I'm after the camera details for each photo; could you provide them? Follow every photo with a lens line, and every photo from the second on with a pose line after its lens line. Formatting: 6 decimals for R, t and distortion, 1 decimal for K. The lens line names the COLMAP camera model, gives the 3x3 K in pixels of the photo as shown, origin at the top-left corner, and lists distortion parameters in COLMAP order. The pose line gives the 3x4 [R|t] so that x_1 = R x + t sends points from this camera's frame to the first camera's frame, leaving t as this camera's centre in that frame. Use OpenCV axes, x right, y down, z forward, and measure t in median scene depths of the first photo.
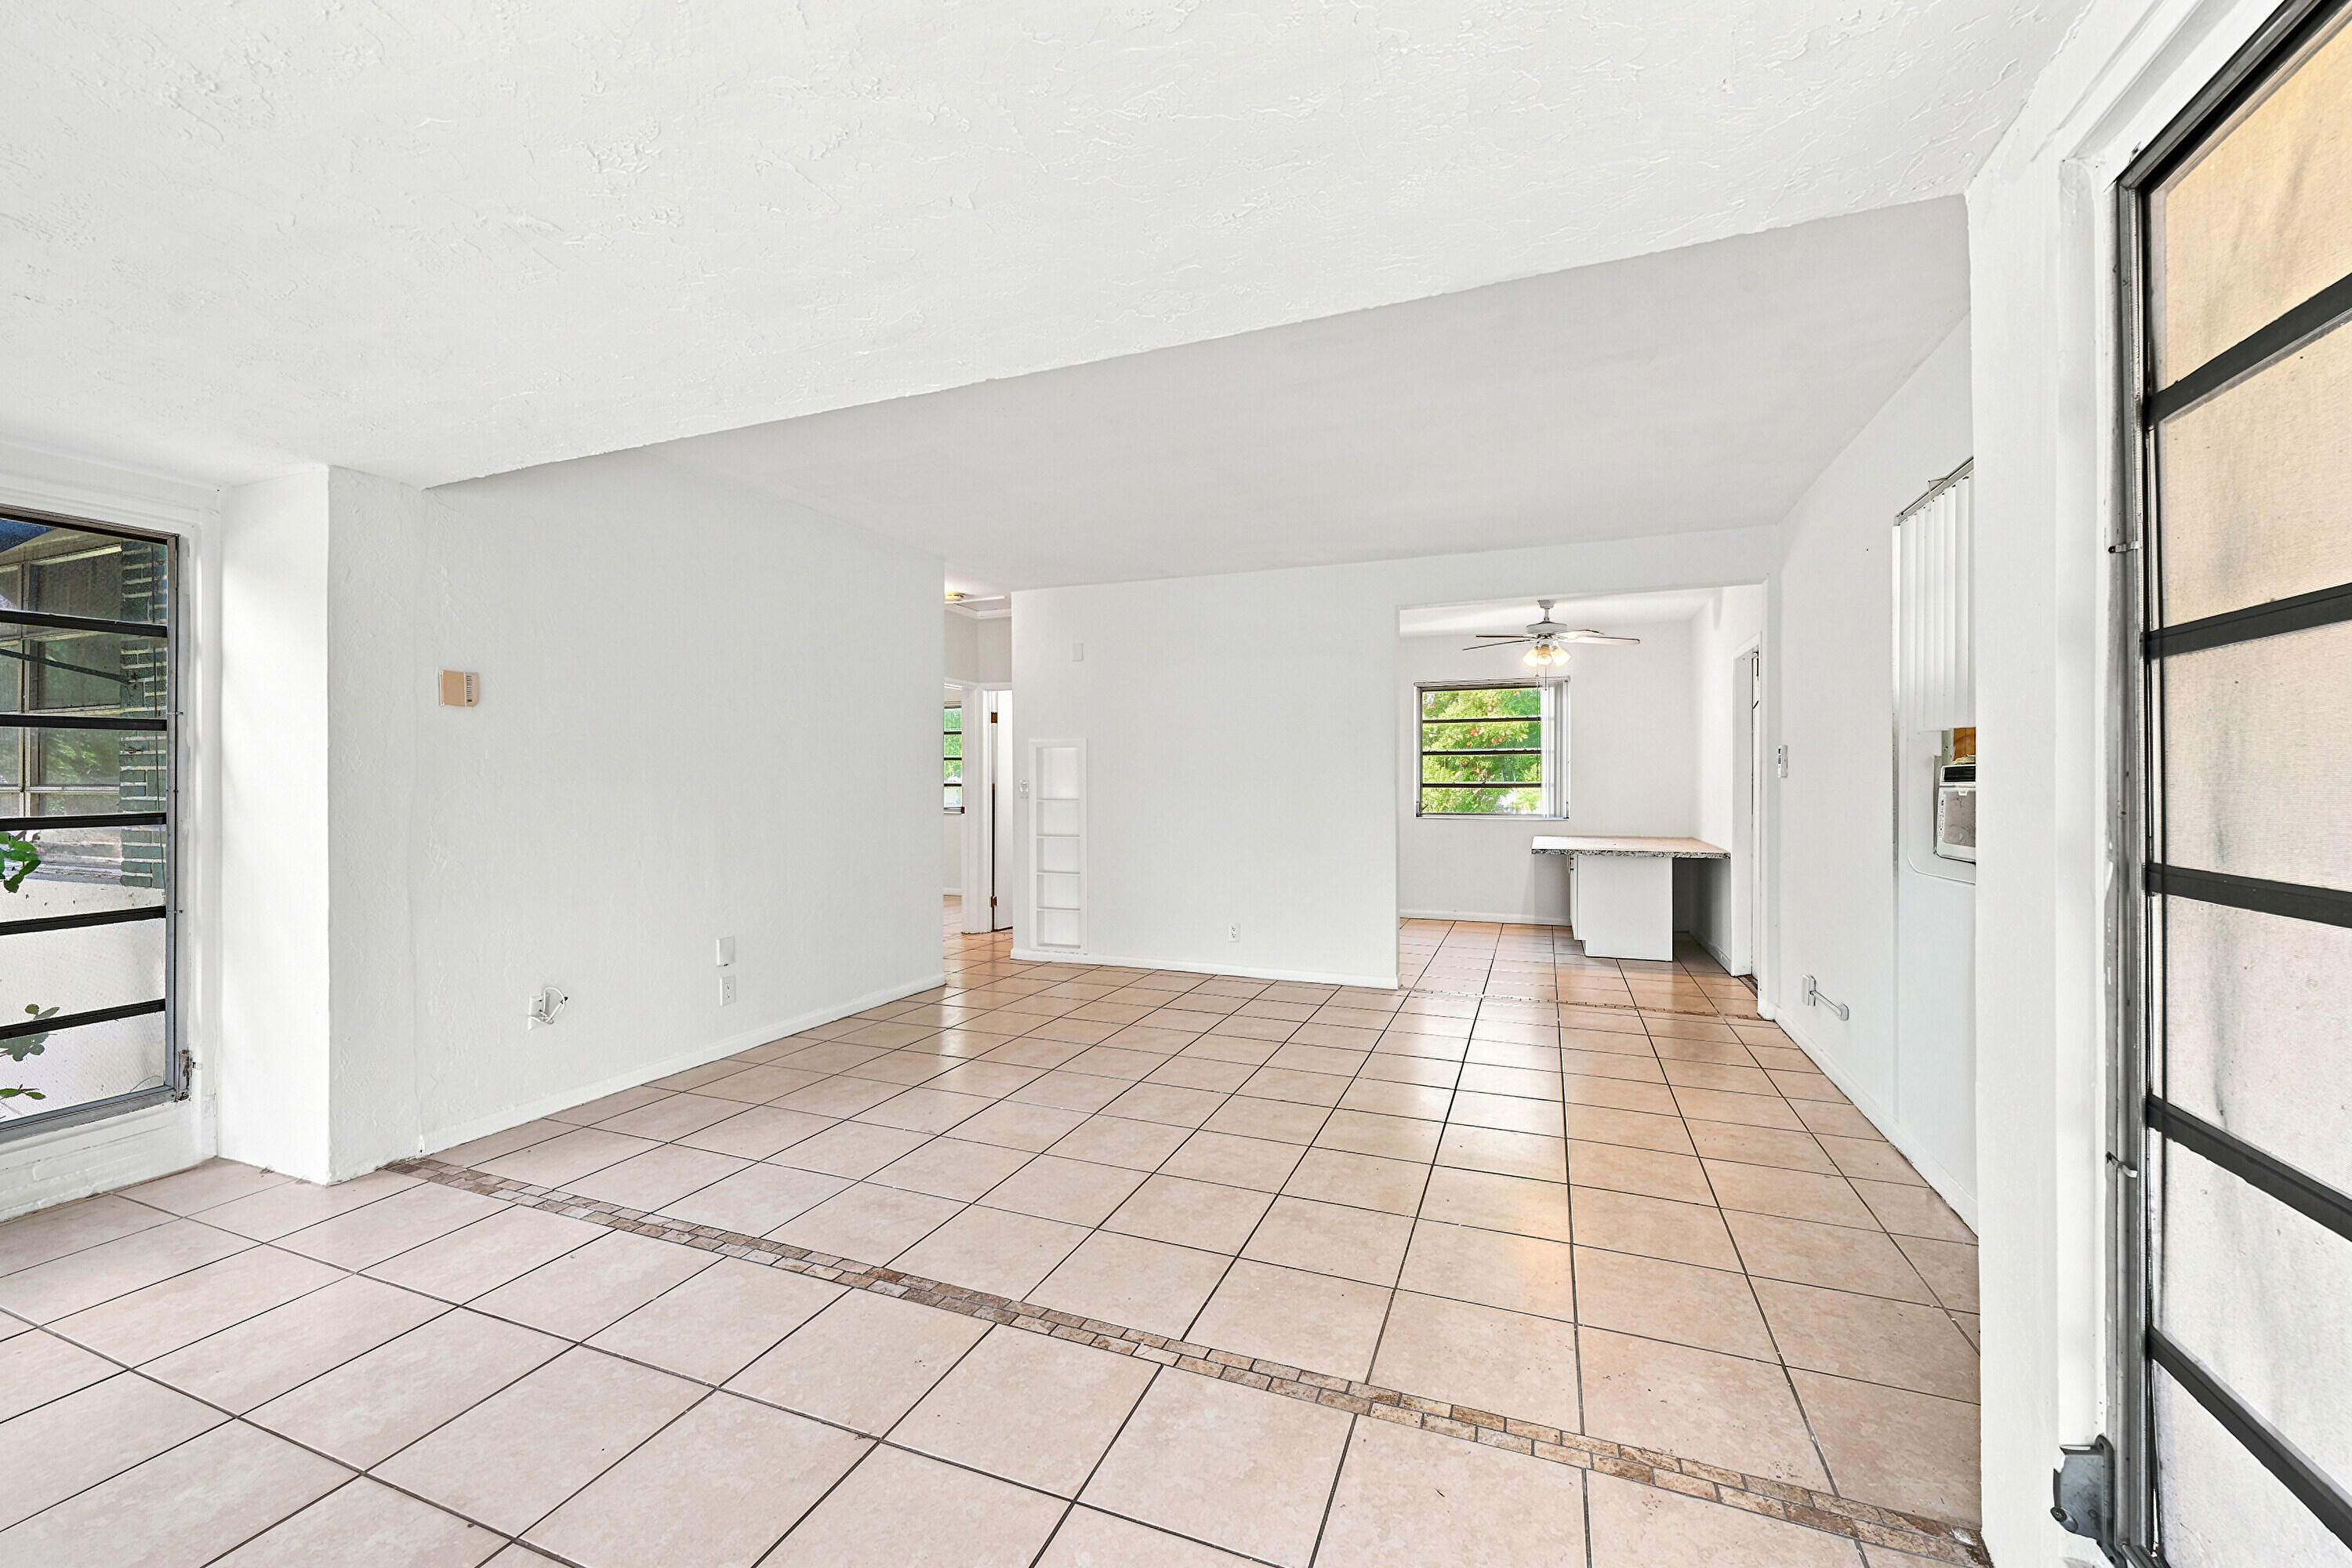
lens RADIAL K [[937.6, 0, 1162.1], [0, 937.6, 777.2], [0, 0, 1]] dist [-0.000253, 0.000102]
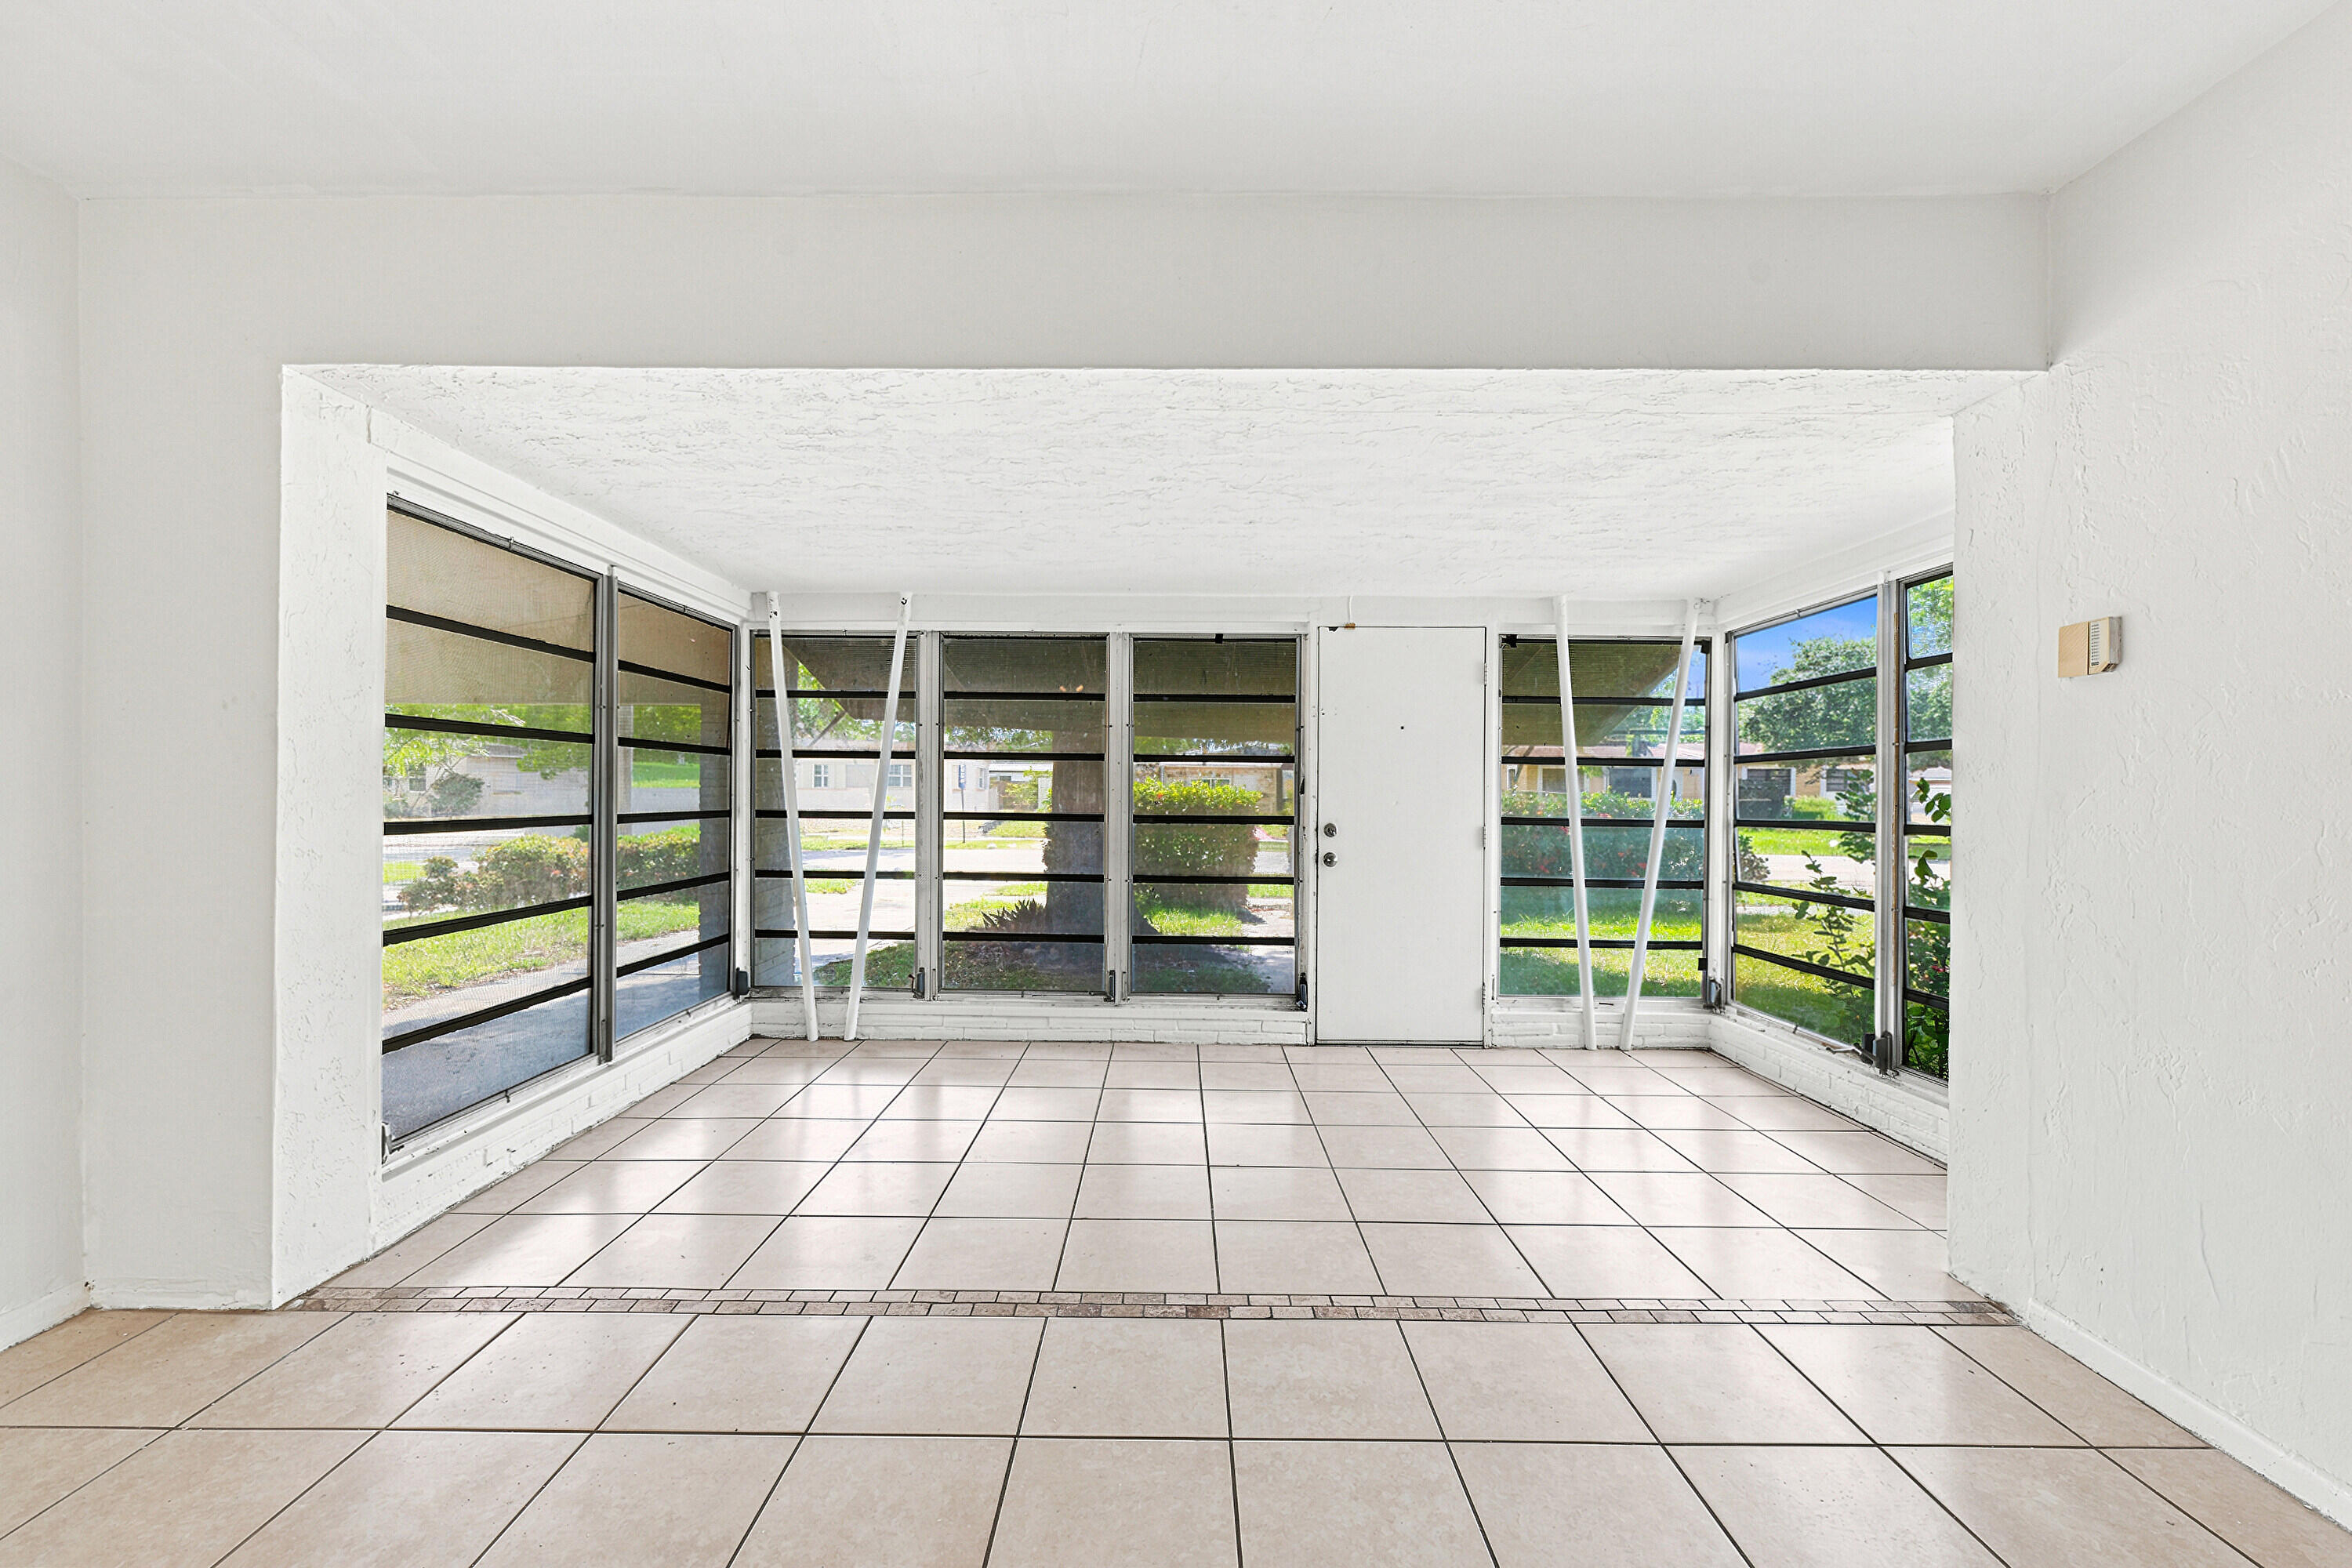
lens RADIAL K [[955.7, 0, 1169.5], [0, 955.7, 791.9], [0, 0, 1]] dist [0.001570, 0.000183]
pose [[-0.928915, -0.004559, -0.370265, 0.084439], [-0.004131, 0.999990, -0.001950, 0.009003], [0.370270, -0.000282, -0.928924, 1.612400]]
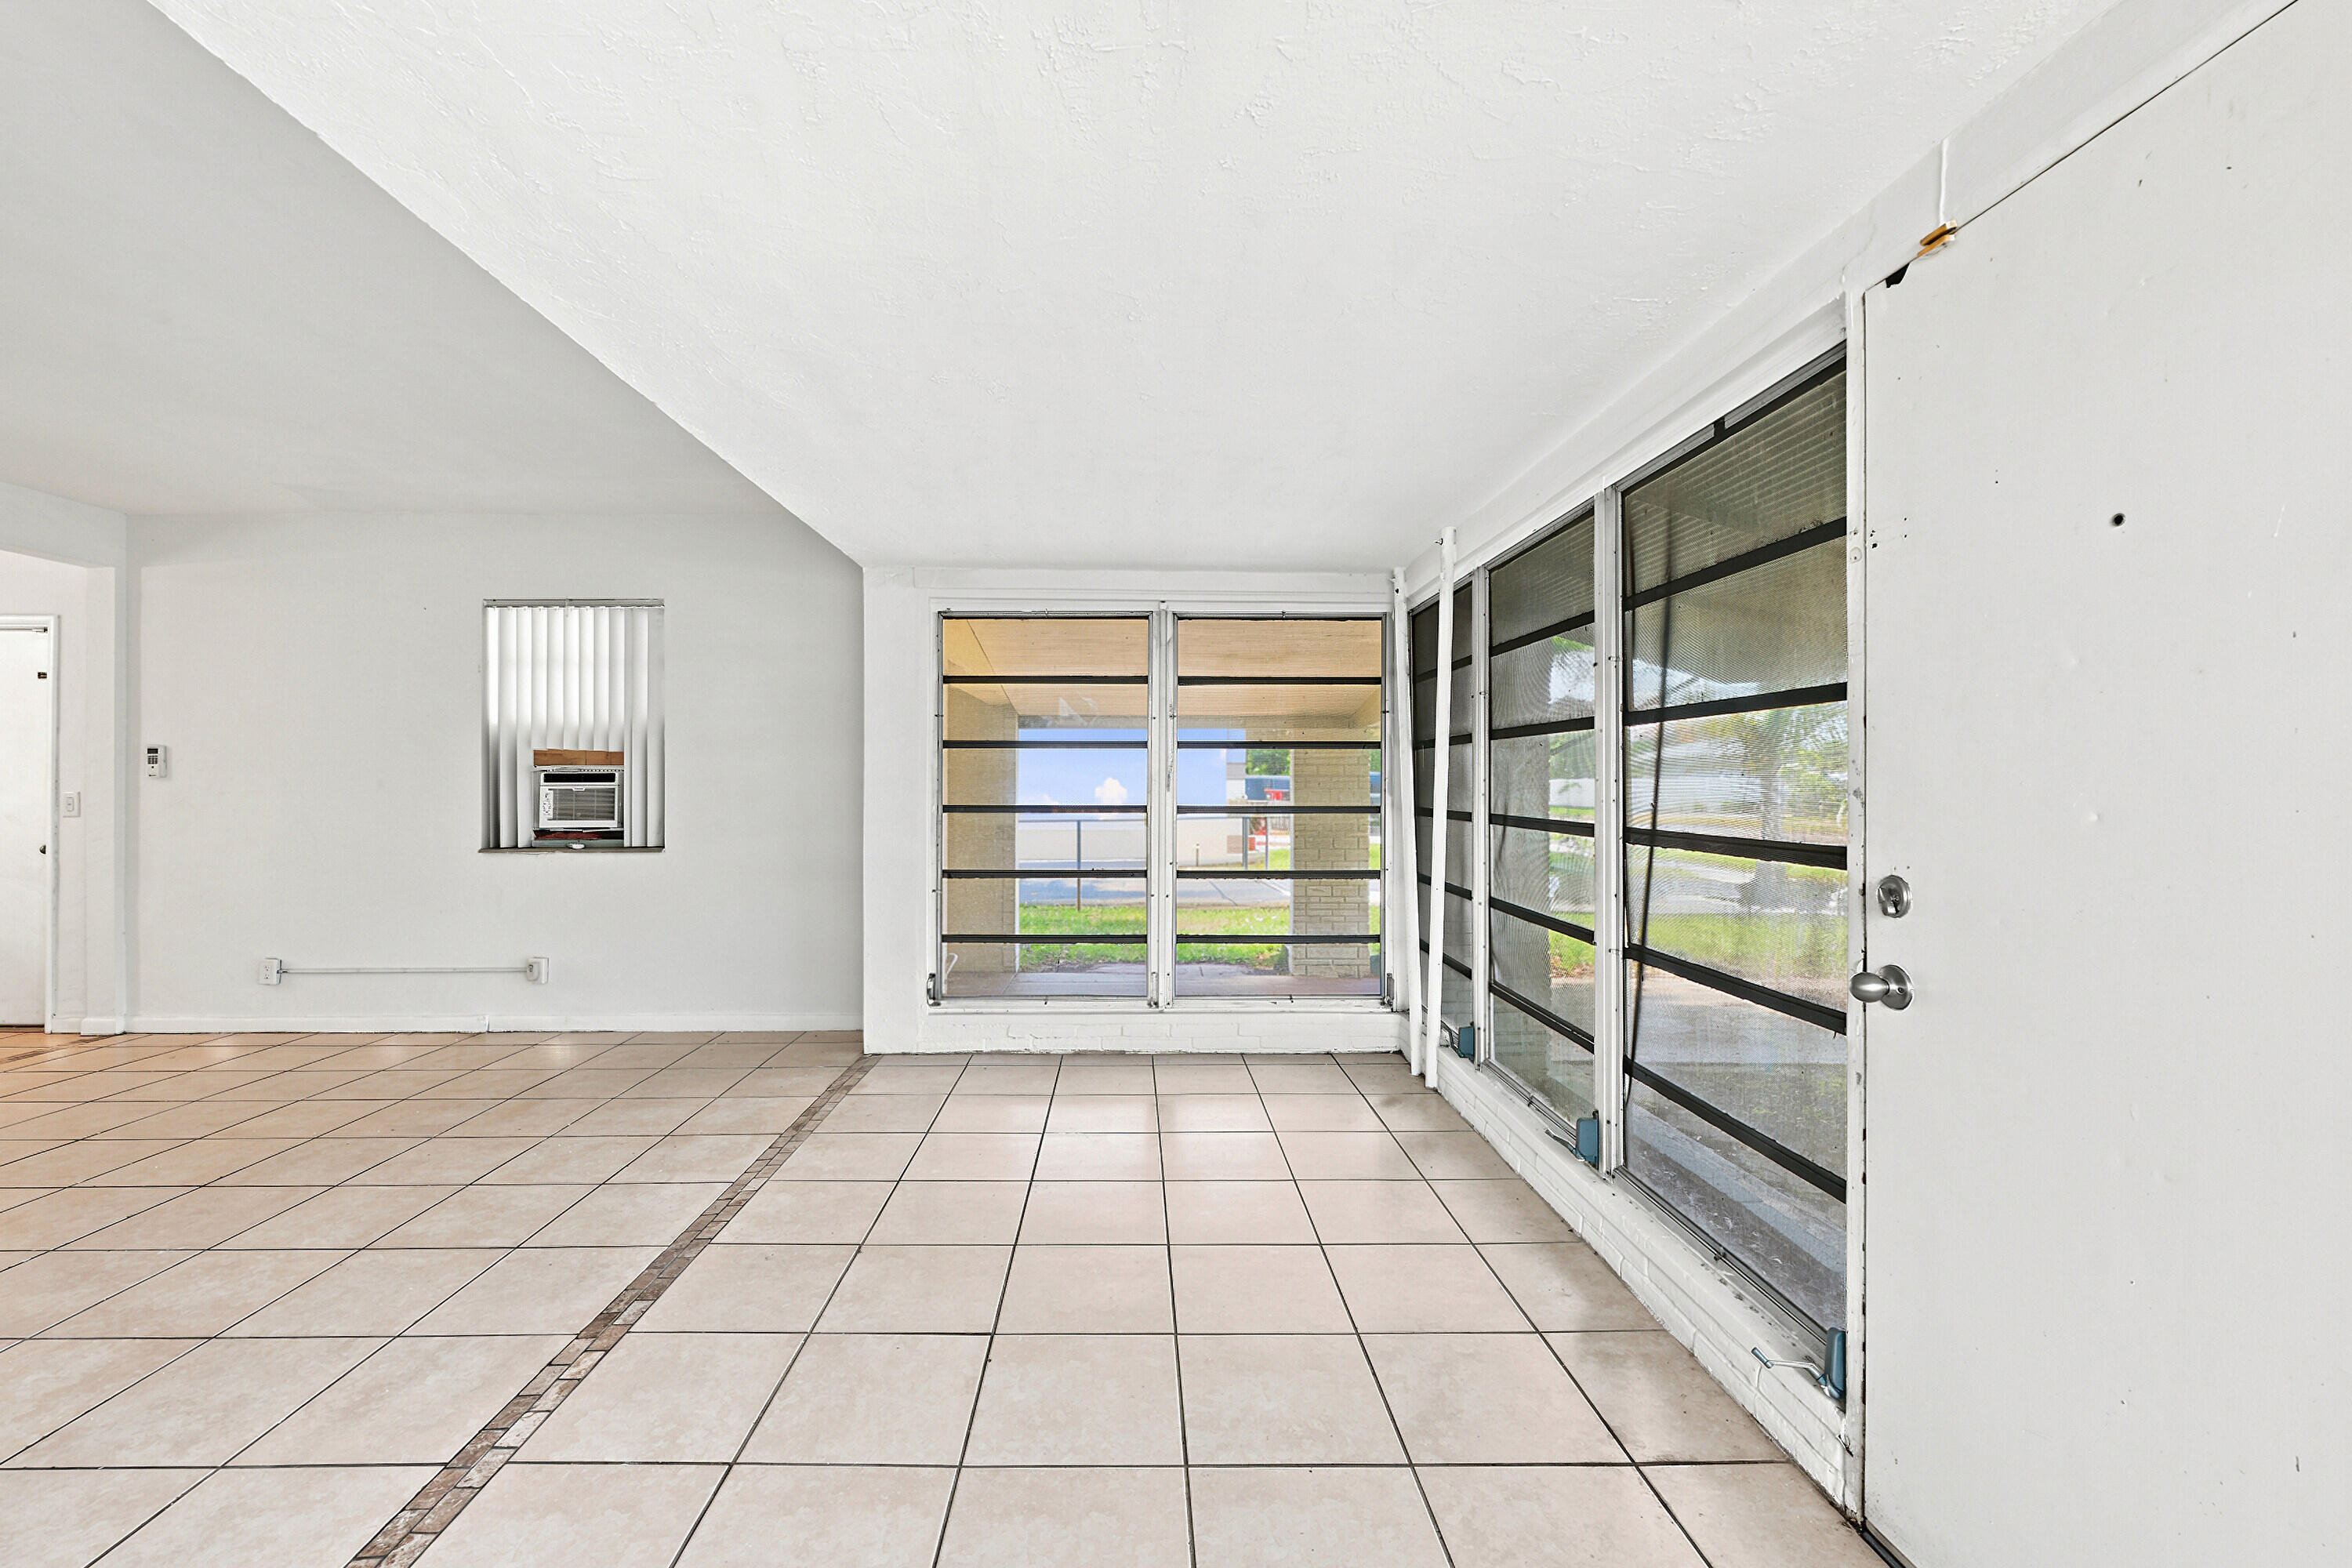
lens RADIAL K [[952.8, 0, 1138.7], [0, 952.8, 777.0], [0, 0, 1]] dist [-0.000278, 0.000094]
pose [[-0.382532, 0.009930, 0.923889, -1.153268], [-0.004037, 0.999915, -0.012418, 0.011953], [-0.923934, -0.008480, -0.382459, 0.751508]]
